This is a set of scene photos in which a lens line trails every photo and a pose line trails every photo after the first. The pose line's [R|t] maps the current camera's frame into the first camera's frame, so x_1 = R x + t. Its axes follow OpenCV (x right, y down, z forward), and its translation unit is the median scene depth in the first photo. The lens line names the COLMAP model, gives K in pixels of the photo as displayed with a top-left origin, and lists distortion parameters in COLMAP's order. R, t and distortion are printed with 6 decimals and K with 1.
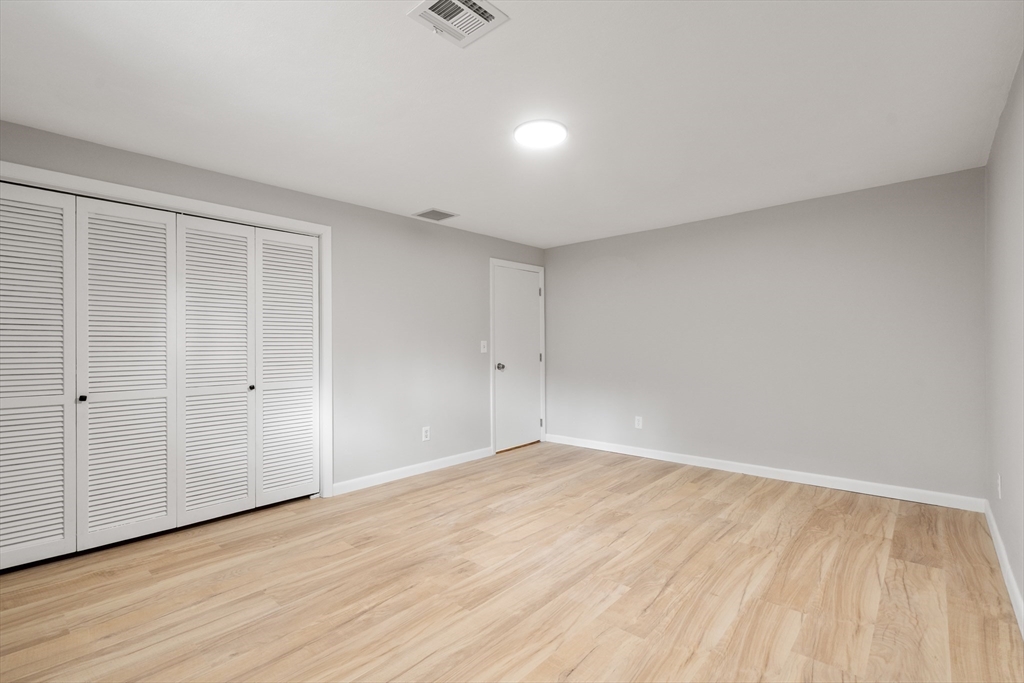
lens RADIAL K [[468.3, 0, 510.3], [0, 468.3, 341.8], [0, 0, 1]] dist [-0.003146, 0.002236]
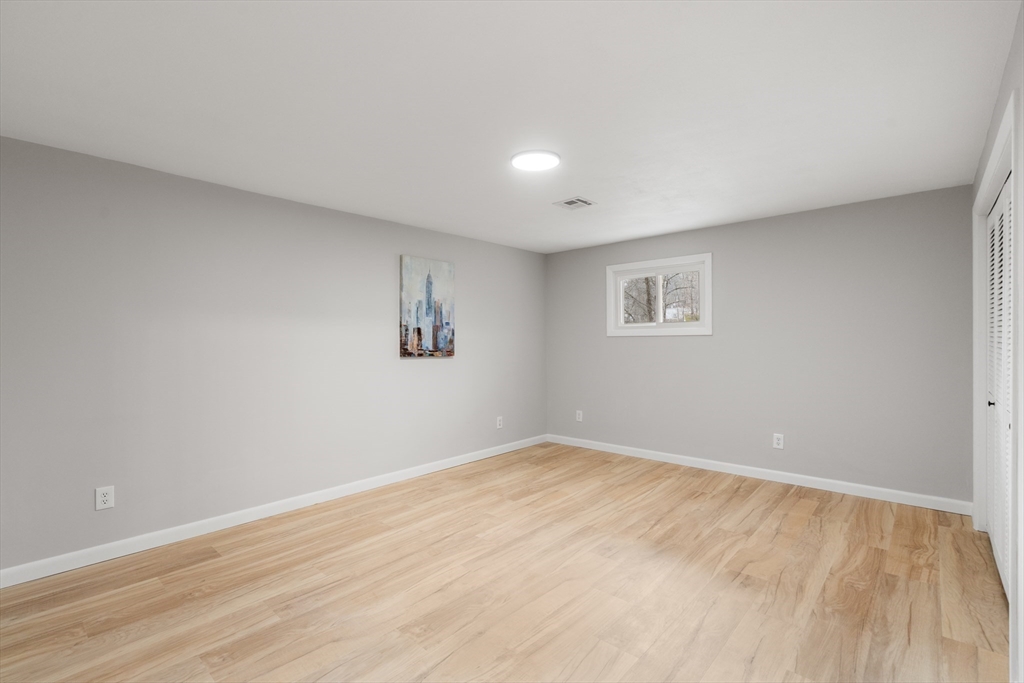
lens RADIAL K [[468.3, 0, 513.6], [0, 468.3, 342.3], [0, 0, 1]] dist [-0.003146, 0.002236]
pose [[-0.999883, 0.015192, 0.001501, 0.124709], [0.015191, 0.999884, -0.000536, -0.029402], [-0.001509, -0.000513, -0.999999, 2.170342]]
